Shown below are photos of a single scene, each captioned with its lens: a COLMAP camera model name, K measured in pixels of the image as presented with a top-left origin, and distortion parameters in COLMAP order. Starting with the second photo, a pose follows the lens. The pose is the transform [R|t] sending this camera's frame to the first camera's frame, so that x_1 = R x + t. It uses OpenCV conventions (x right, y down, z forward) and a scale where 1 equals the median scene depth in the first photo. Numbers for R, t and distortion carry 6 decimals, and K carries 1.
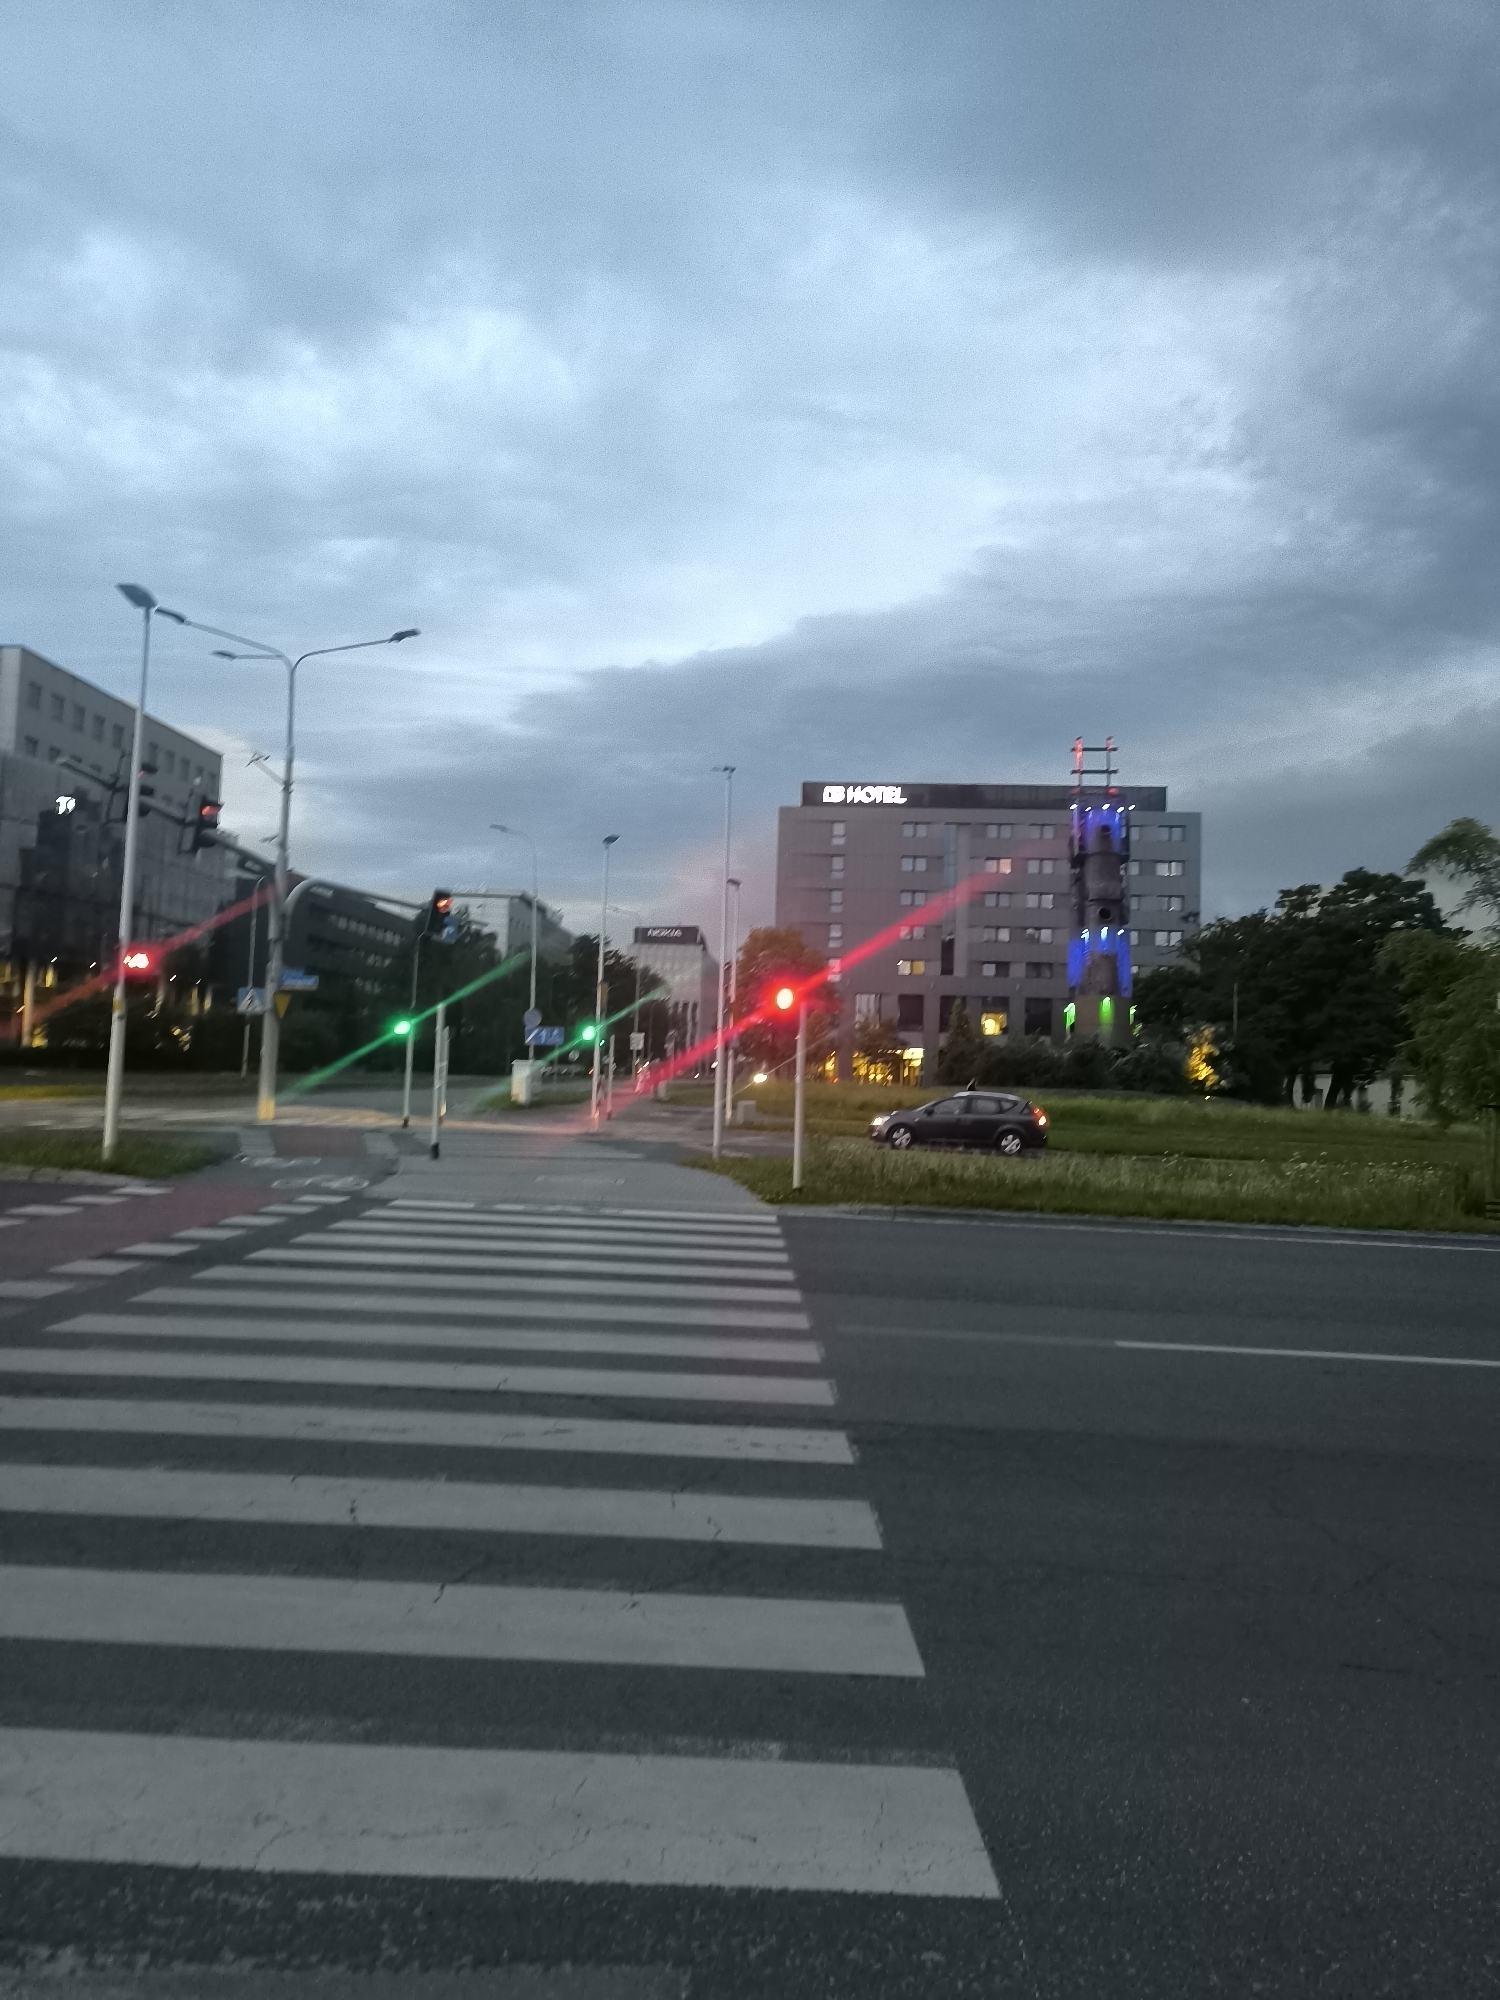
lens RADIAL K [[1340.2, 0, 750.0], [0, 1340.2, 1000.0], [0, 0, 1]] dist [0.000593, -0.000412]
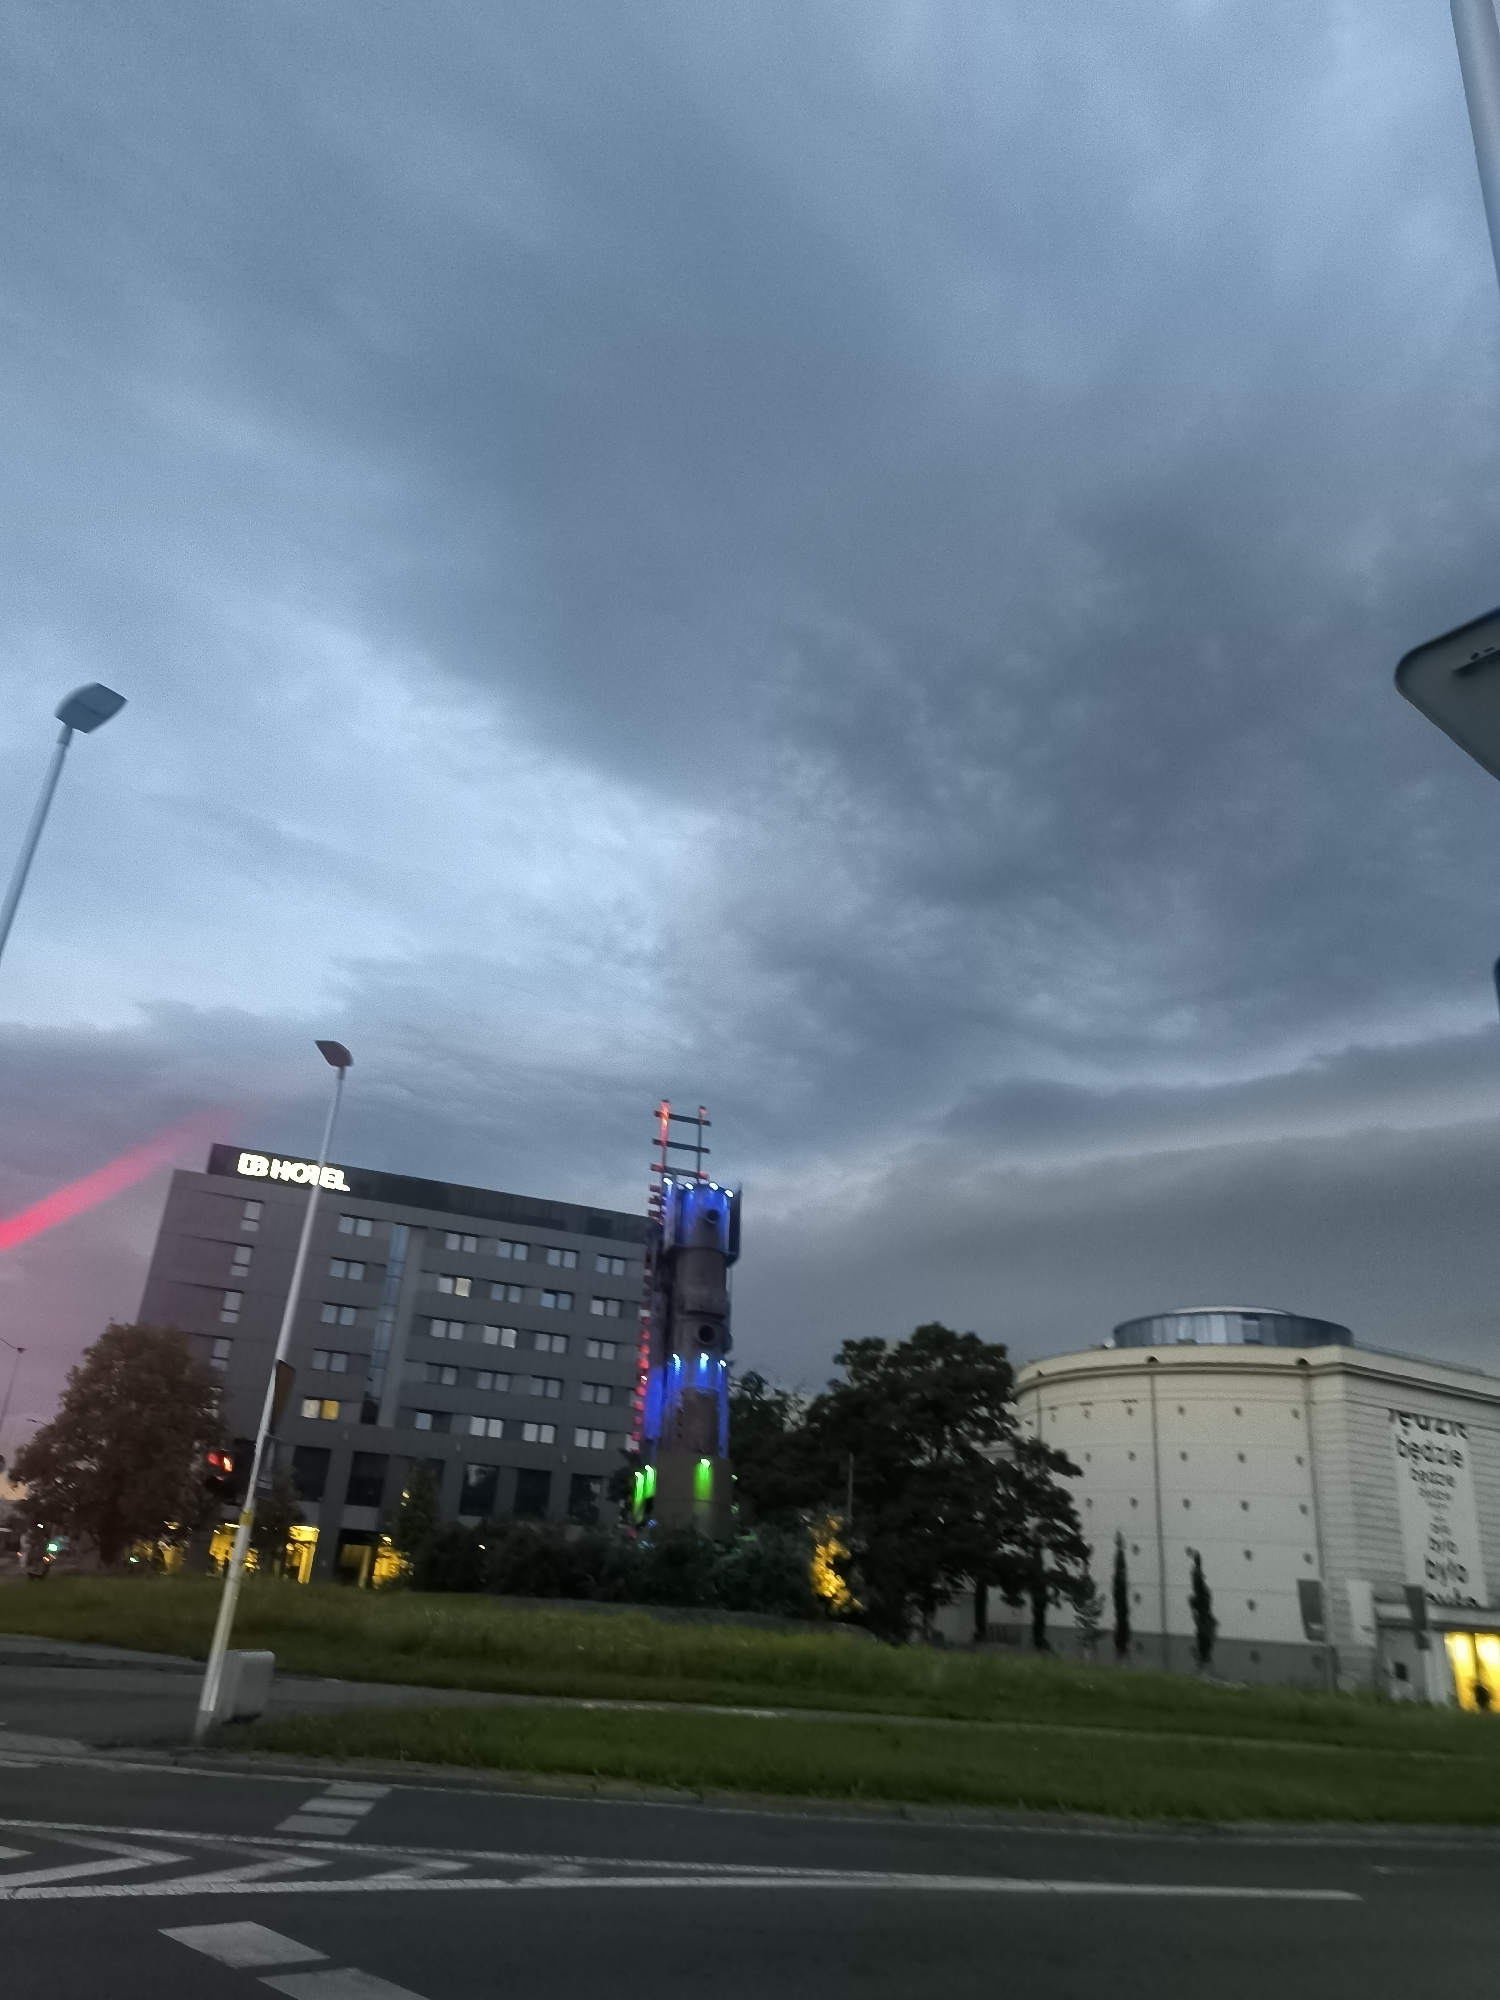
lens RADIAL K [[1293.3, 0, 754.2], [0, 1293.3, 1038.9], [0, 0, 1]] dist [0.010556, 0.000489]
pose [[0.875020, 0.215688, 0.433381, -0.024260], [-0.063518, 0.938670, -0.338917, 0.011476], [-0.479902, 0.269031, 0.835055, 0.235009]]
